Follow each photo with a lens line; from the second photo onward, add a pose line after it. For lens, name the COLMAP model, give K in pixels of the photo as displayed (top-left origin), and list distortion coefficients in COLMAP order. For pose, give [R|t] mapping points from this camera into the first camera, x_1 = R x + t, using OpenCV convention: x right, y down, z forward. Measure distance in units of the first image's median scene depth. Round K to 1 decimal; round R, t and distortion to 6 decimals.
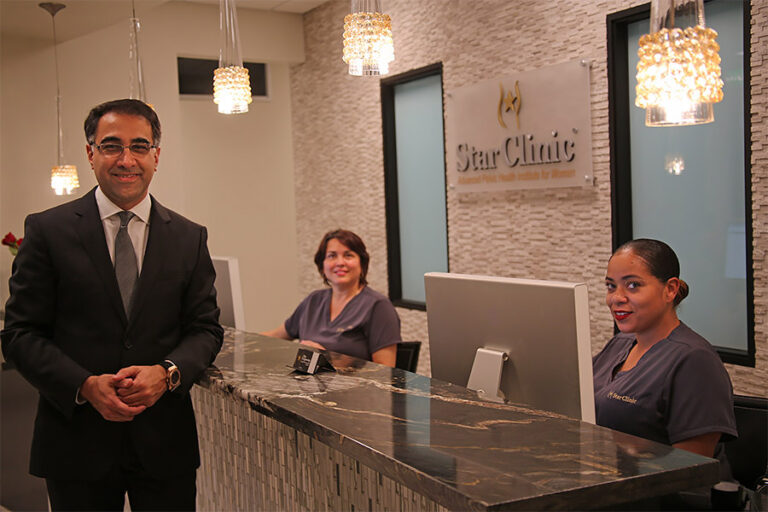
lens RADIAL K [[968.1, 0, 385.7], [0, 968.1, 257.4], [0, 0, 1]] dist [0.072775, 0.072238]
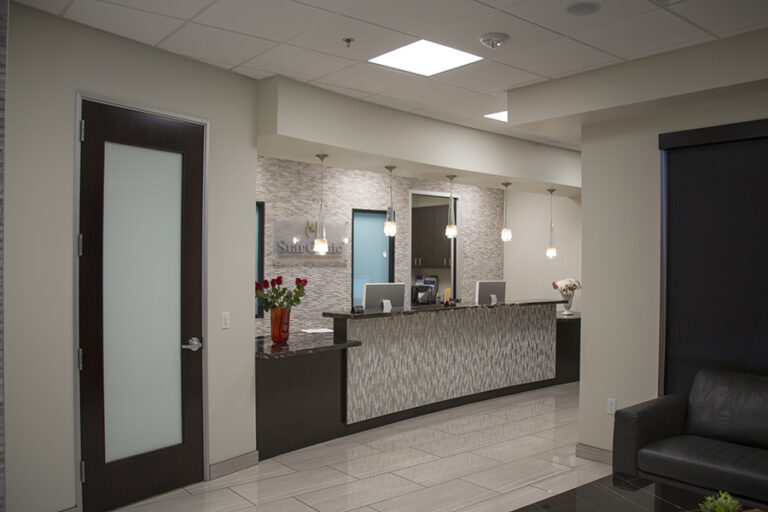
lens RADIAL K [[640.4, 0, 384.0], [0, 640.4, 266.2], [0, 0, 1]] dist [-0.116702, 0.000301]
pose [[-0.203494, 0.036741, 0.978387, -1.601860], [0.062563, 0.997741, -0.024455, -0.004040], [-0.977075, 0.056234, -0.205333, 1.180410]]
